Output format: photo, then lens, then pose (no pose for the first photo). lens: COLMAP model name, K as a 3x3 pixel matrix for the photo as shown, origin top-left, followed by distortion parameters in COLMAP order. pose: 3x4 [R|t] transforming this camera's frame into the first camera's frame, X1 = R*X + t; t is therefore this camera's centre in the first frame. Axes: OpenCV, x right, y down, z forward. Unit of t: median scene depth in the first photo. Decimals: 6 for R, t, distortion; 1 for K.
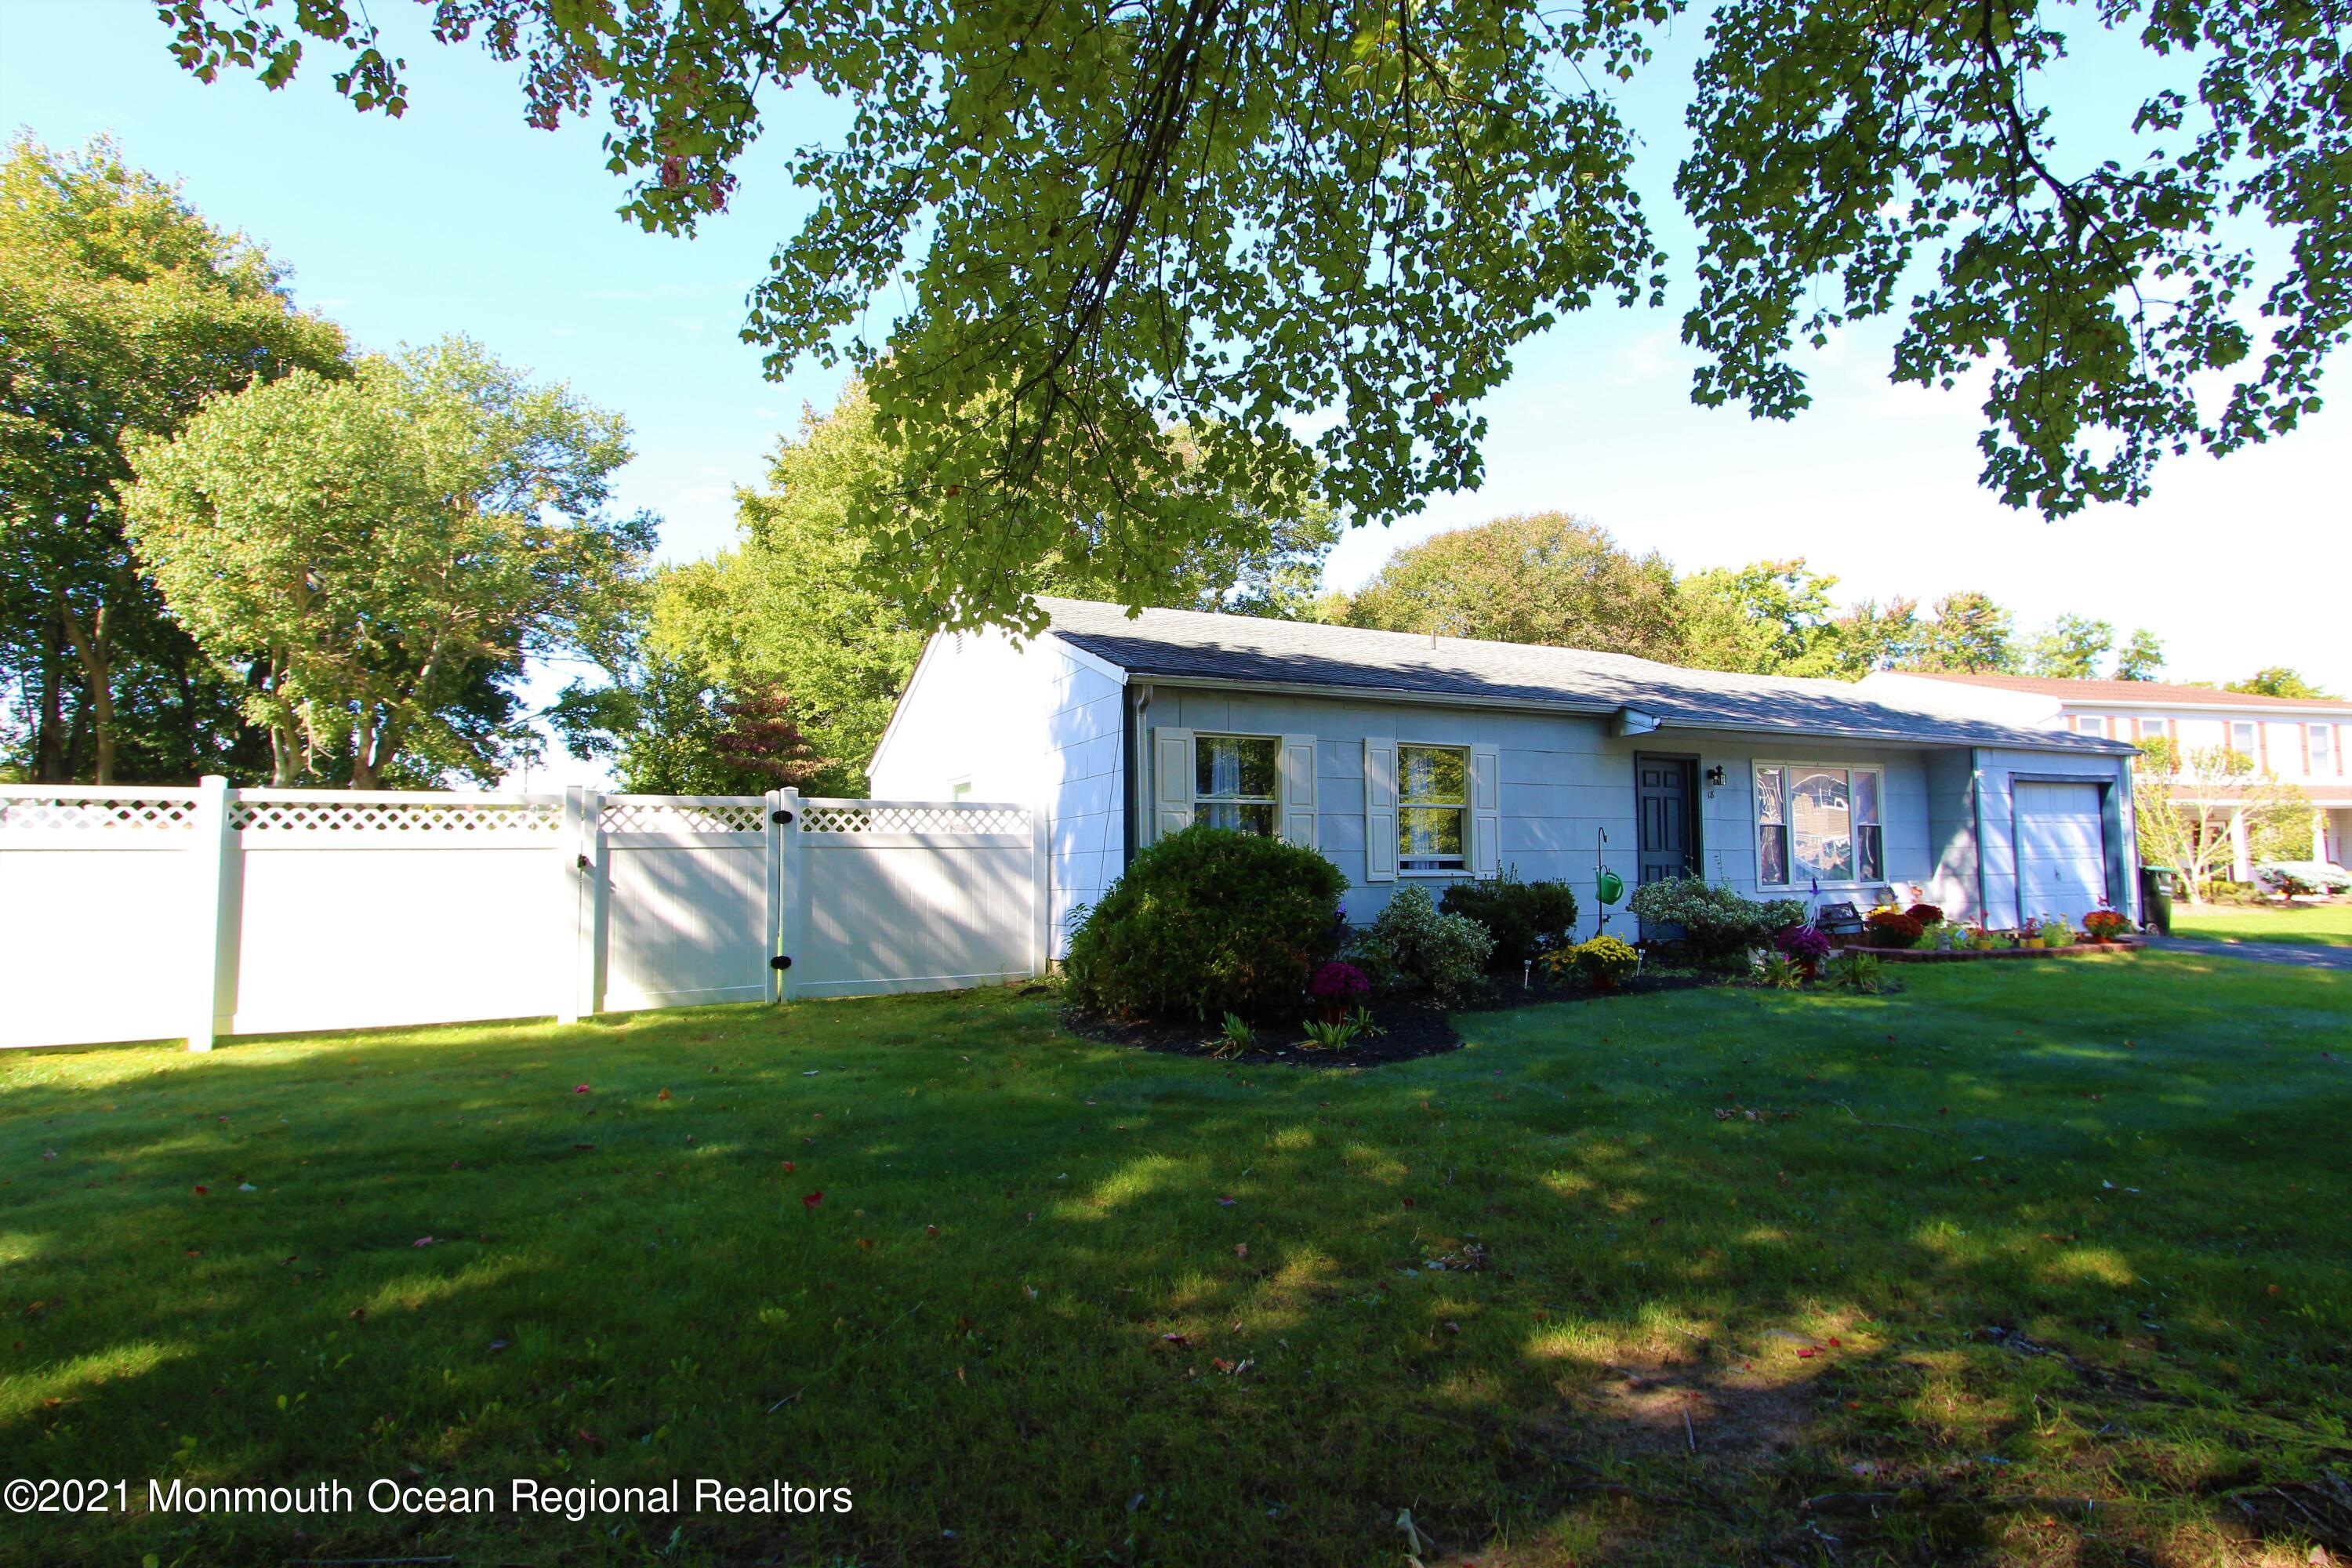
lens RADIAL K [[1229.6, 0, 1176.0], [0, 1229.6, 784.0], [0, 0, 1]] dist [-0.001551, -0.000199]
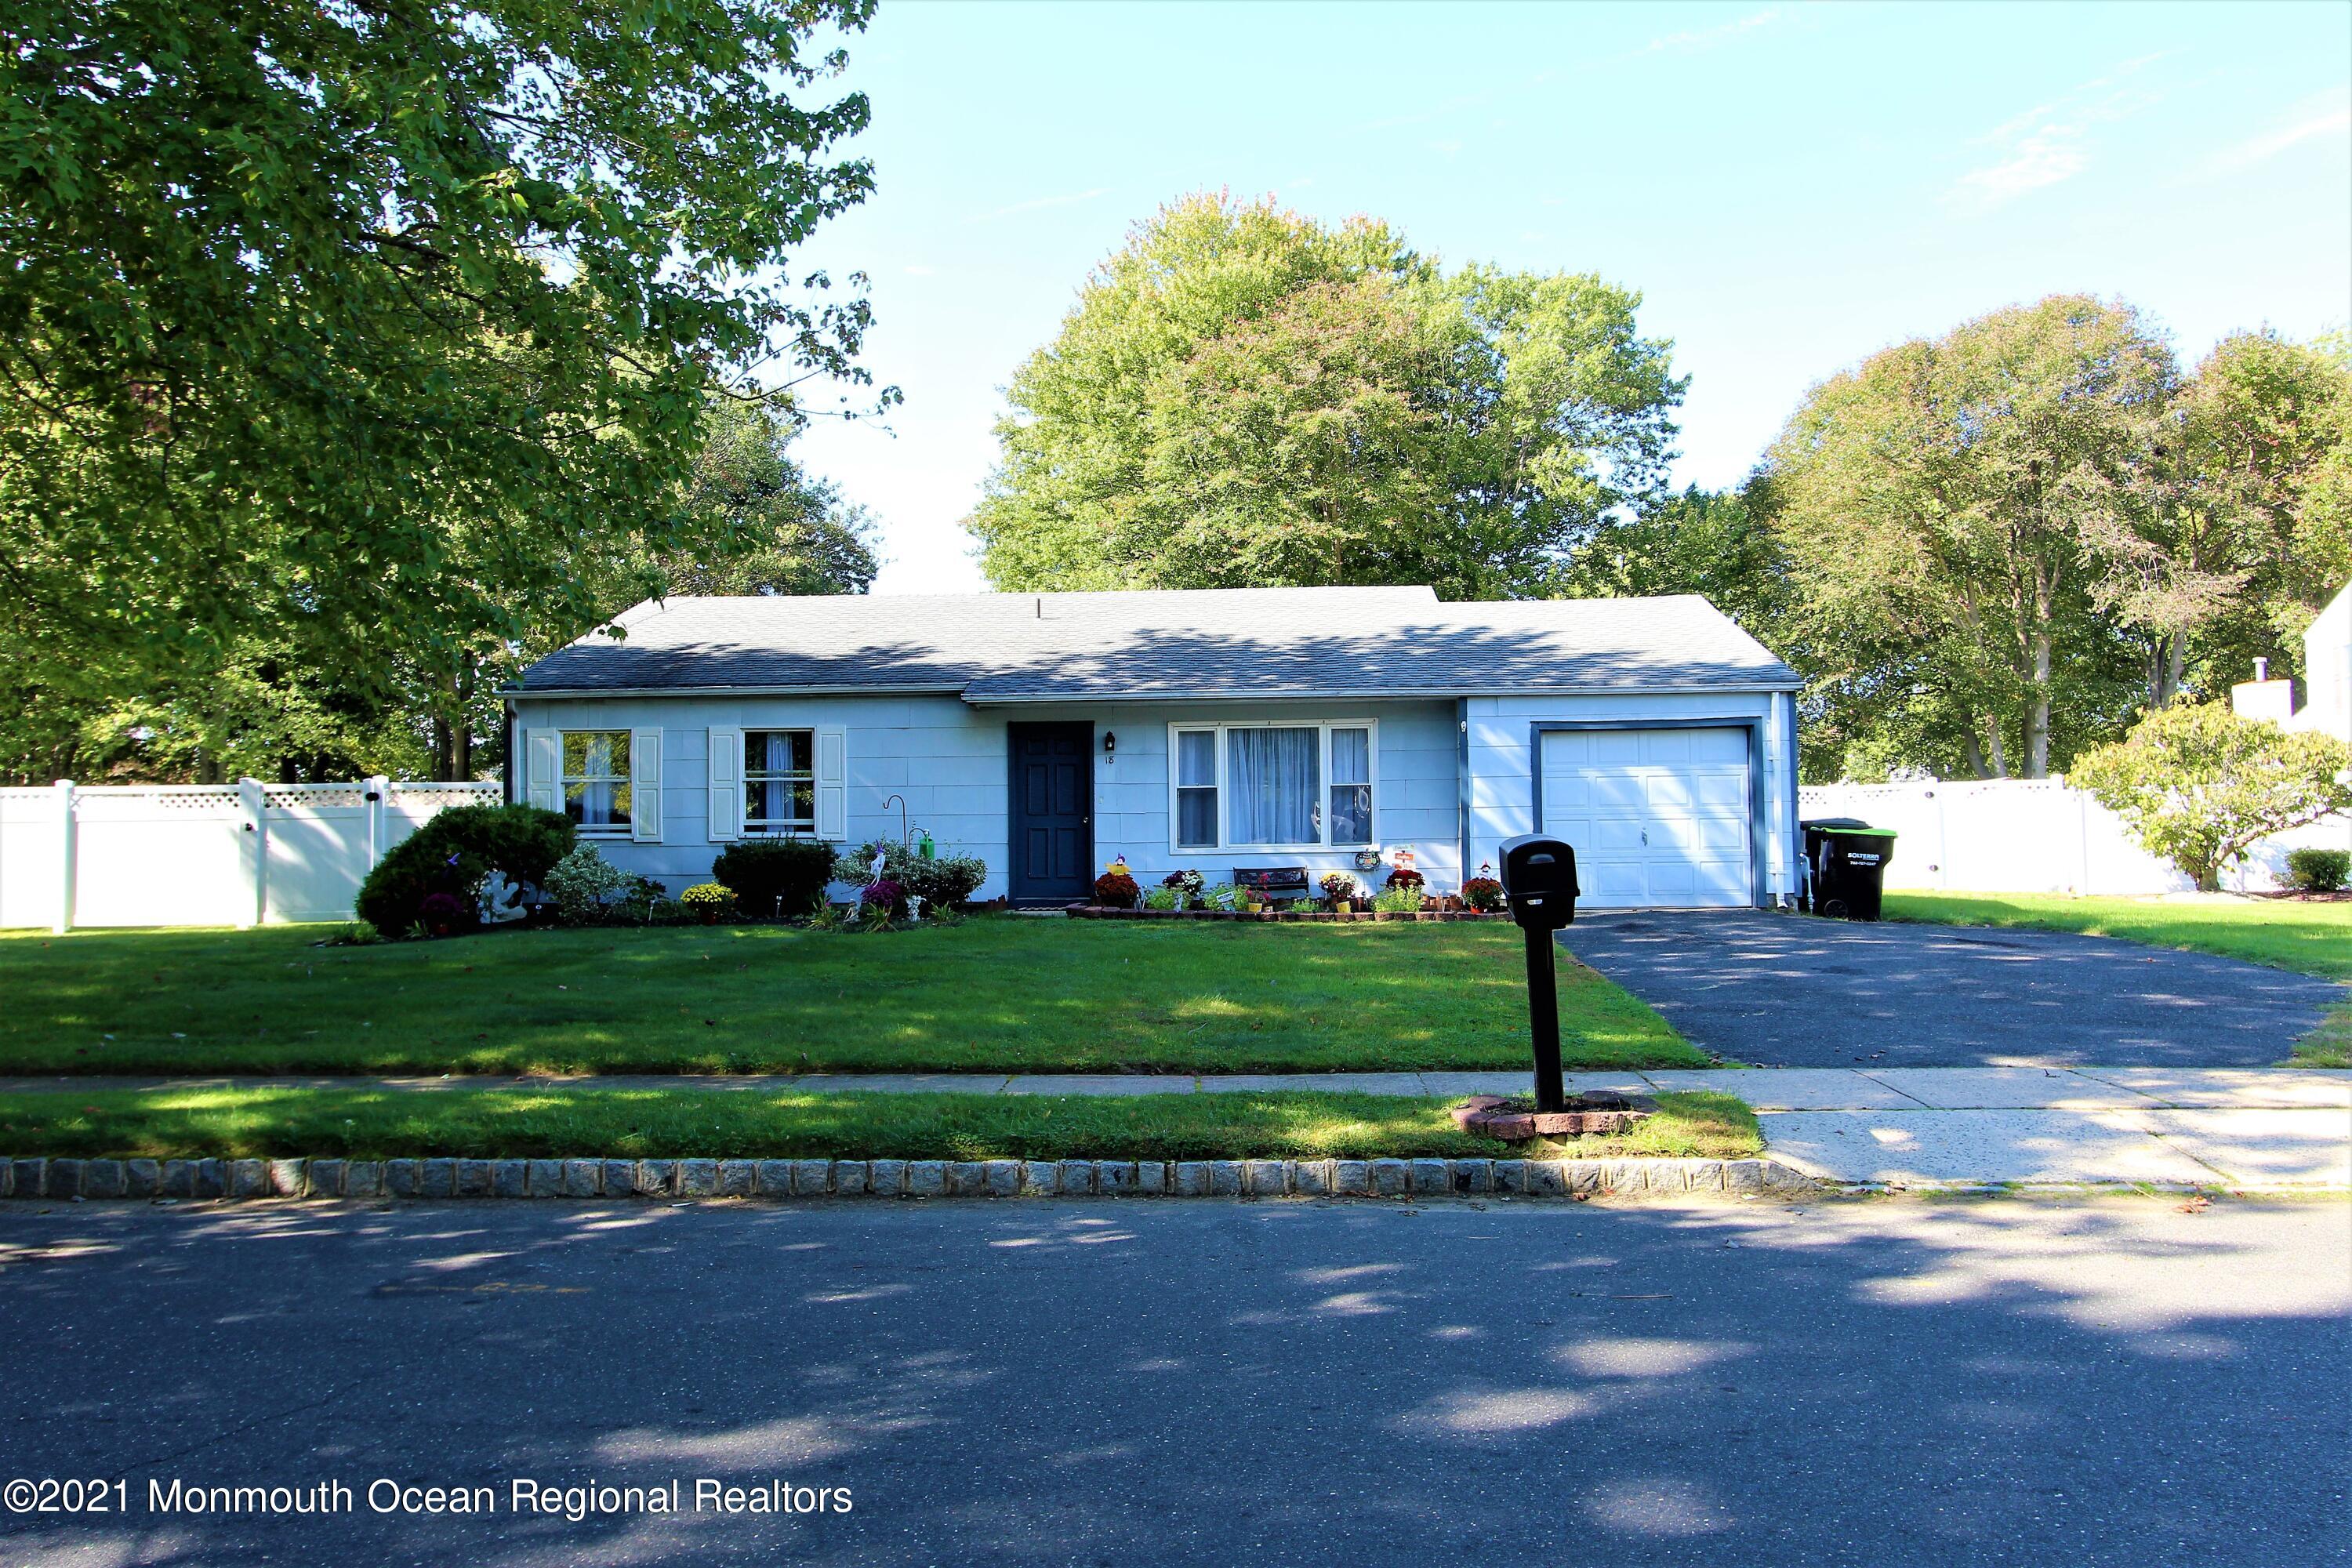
lens RADIAL K [[1734.2, 0, 1176.0], [0, 1734.2, 784.0], [0, 0, 1]] dist [-0.002830, 0.035731]
pose [[0.863189, -0.013335, -0.504705, 1.255116], [0.036010, 0.998731, 0.035199, -0.020937], [0.503595, -0.048558, 0.862574, -0.239991]]
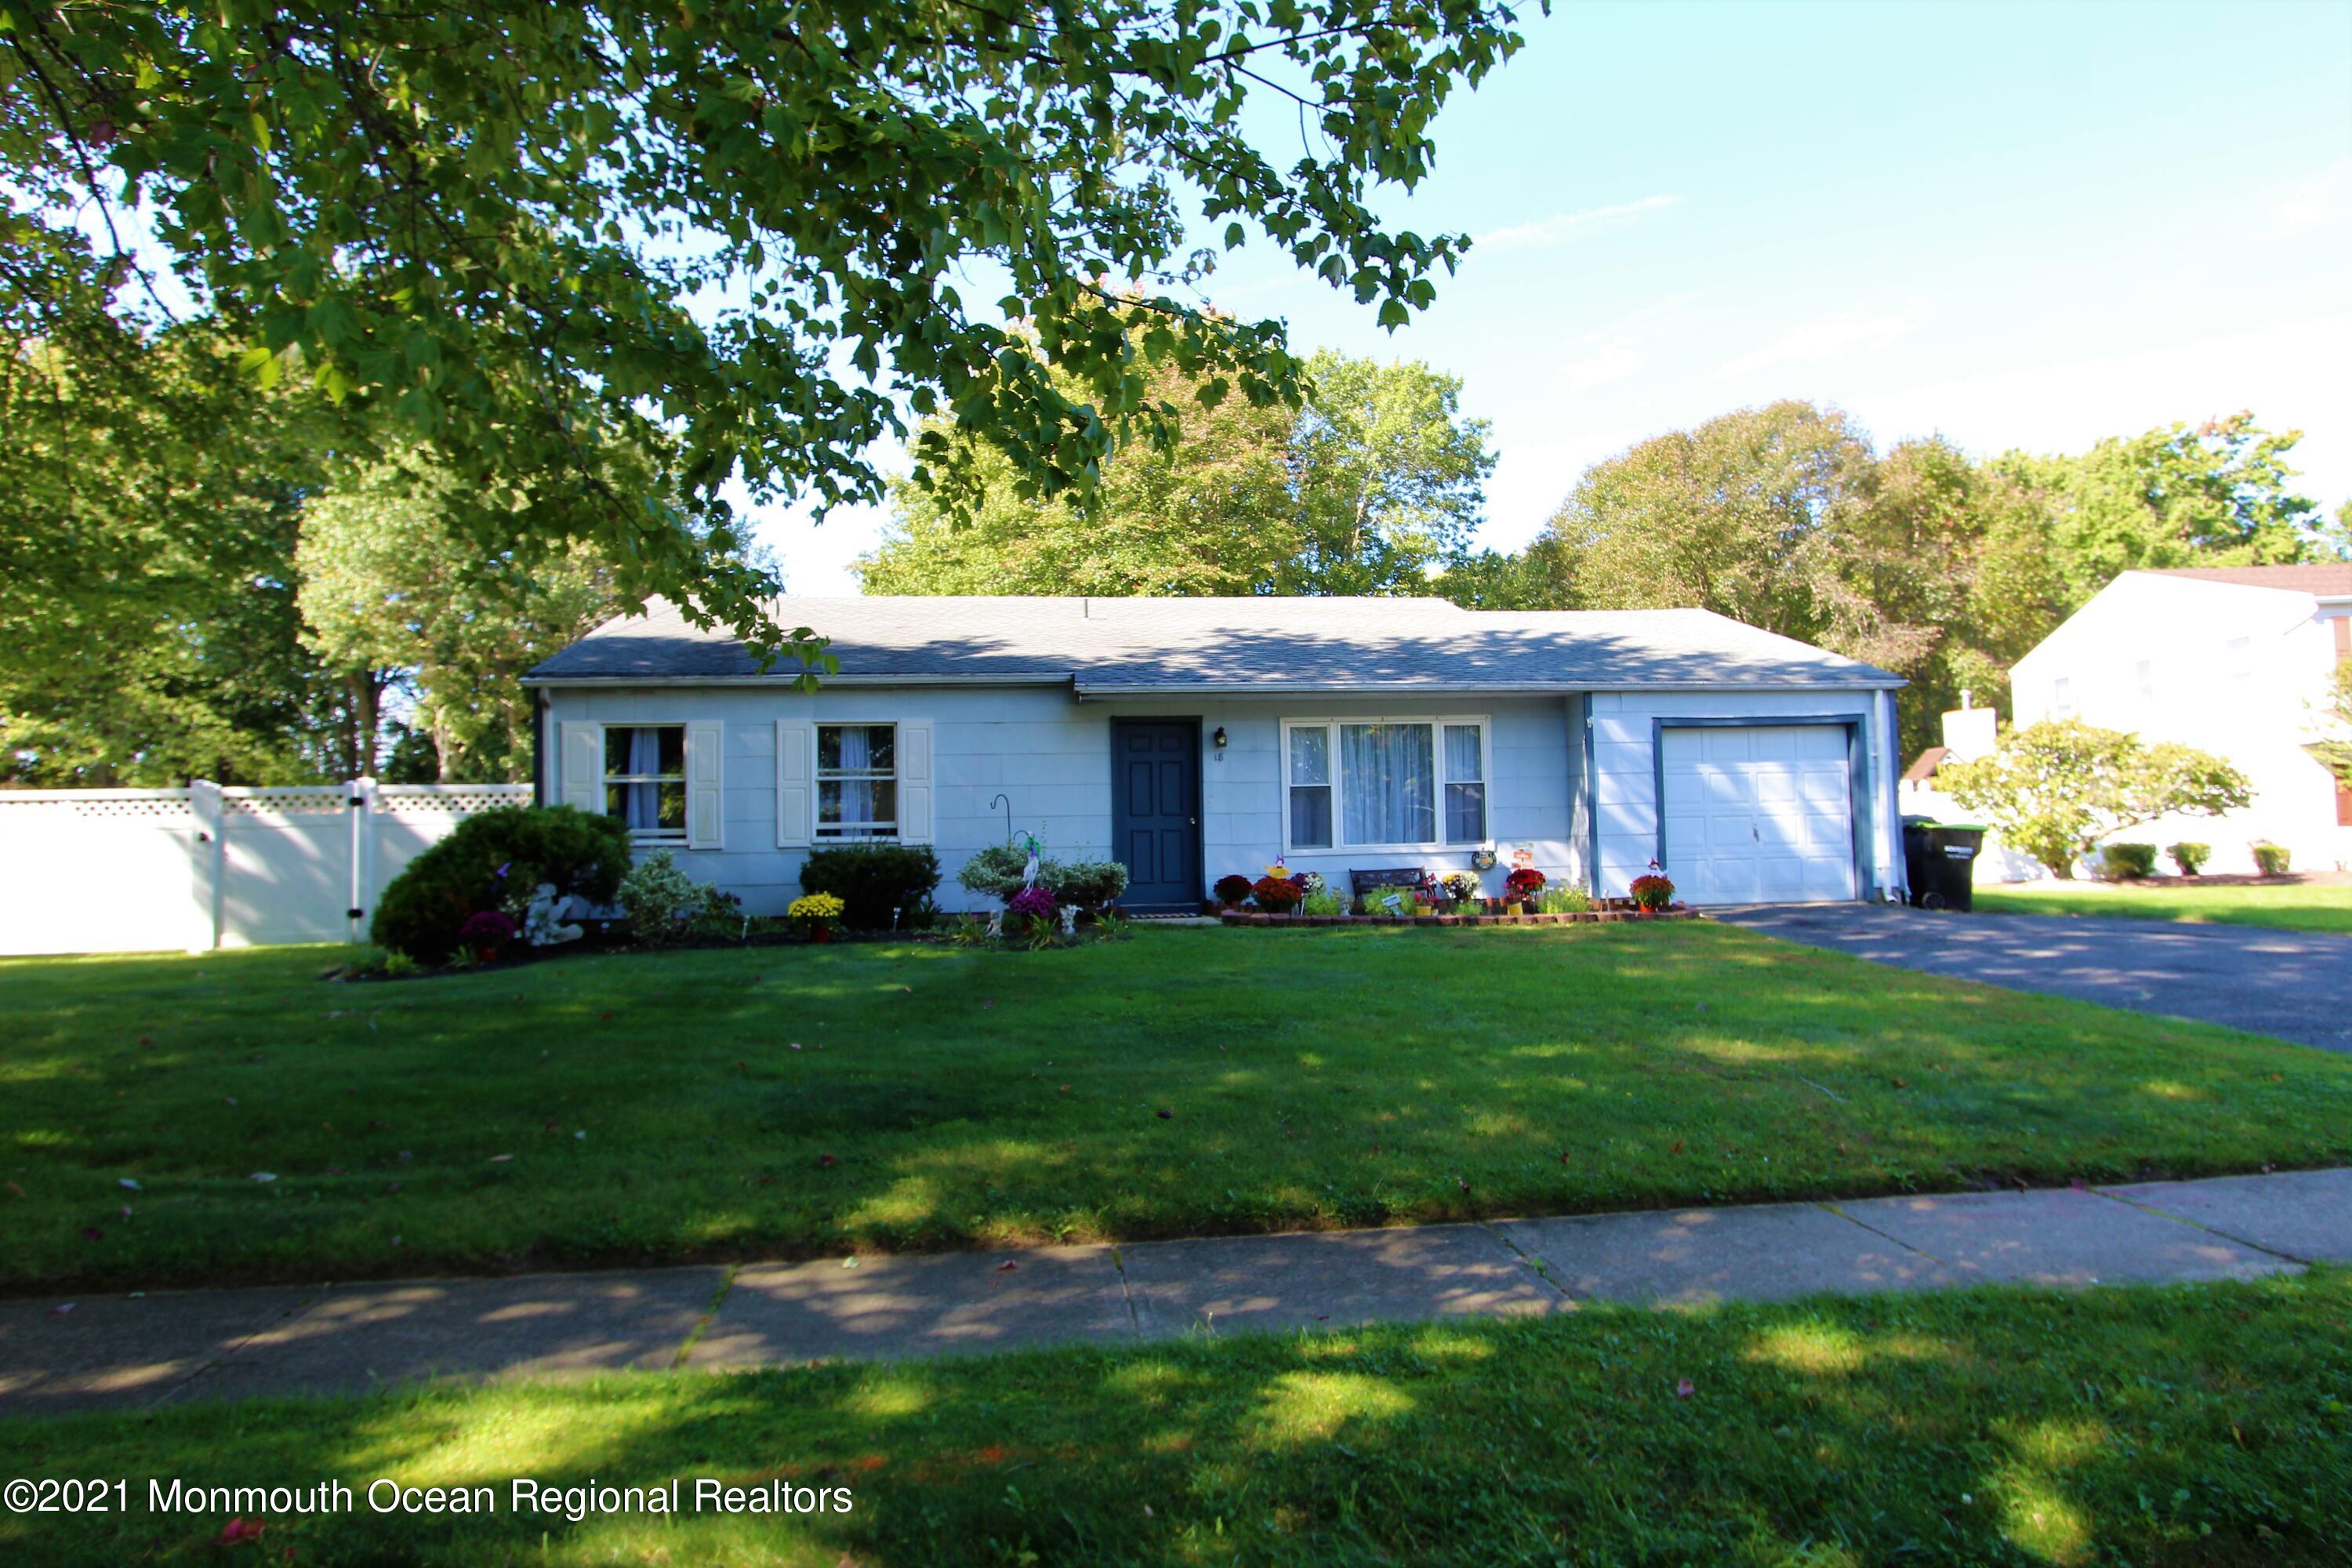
lens RADIAL K [[1358.8, 0, 1178.7], [0, 1358.8, 794.8], [0, 0, 1]] dist [-0.008085, -0.000149]
pose [[0.939071, -0.020434, -0.343116, 0.798850], [0.033850, 0.998877, 0.033155, 0.001878], [0.342053, -0.042749, 0.938708, -0.031761]]
